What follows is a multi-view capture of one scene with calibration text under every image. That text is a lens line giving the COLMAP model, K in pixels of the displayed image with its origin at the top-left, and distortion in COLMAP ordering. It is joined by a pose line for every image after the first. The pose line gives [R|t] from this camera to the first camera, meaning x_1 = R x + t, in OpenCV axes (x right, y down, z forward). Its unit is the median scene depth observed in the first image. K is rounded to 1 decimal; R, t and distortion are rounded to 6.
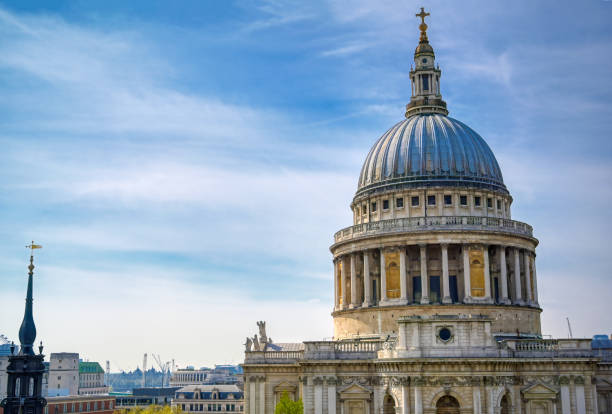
lens RADIAL K [[787.9, 0, 293.5], [0, 787.9, 217.4], [0, 0, 1]] dist [0.018562, 0.000000]
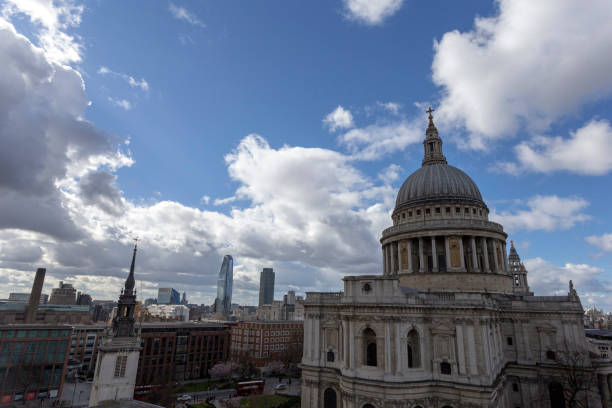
lens RADIAL K [[358.6, 0, 309.6], [0, 358.6, 203.7], [0, 0, 1]] dist [-0.005801, 0.005207]
pose [[0.923918, -0.078765, -0.374394, 0.240504], [0.041503, 0.993438, -0.106579, 0.035419], [0.380332, 0.082931, 0.921124, 0.191266]]
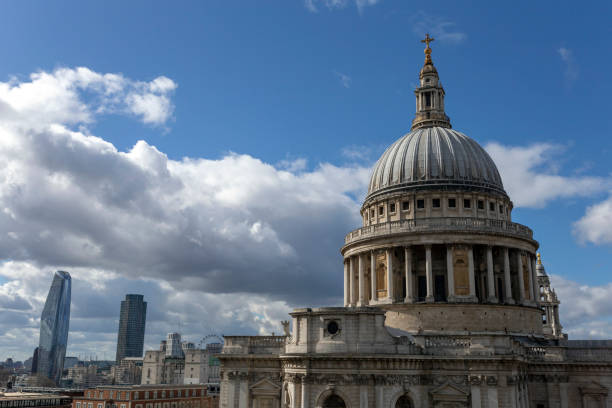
lens RADIAL K [[605.6, 0, 307.6], [0, 605.6, 204.8], [0, 0, 1]] dist [0.010877, 0.000000]
pose [[0.974201, -0.040305, -0.222054, 0.216871], [0.024940, 0.997124, -0.071571, 0.034630], [0.224300, 0.064186, 0.972404, 0.185943]]
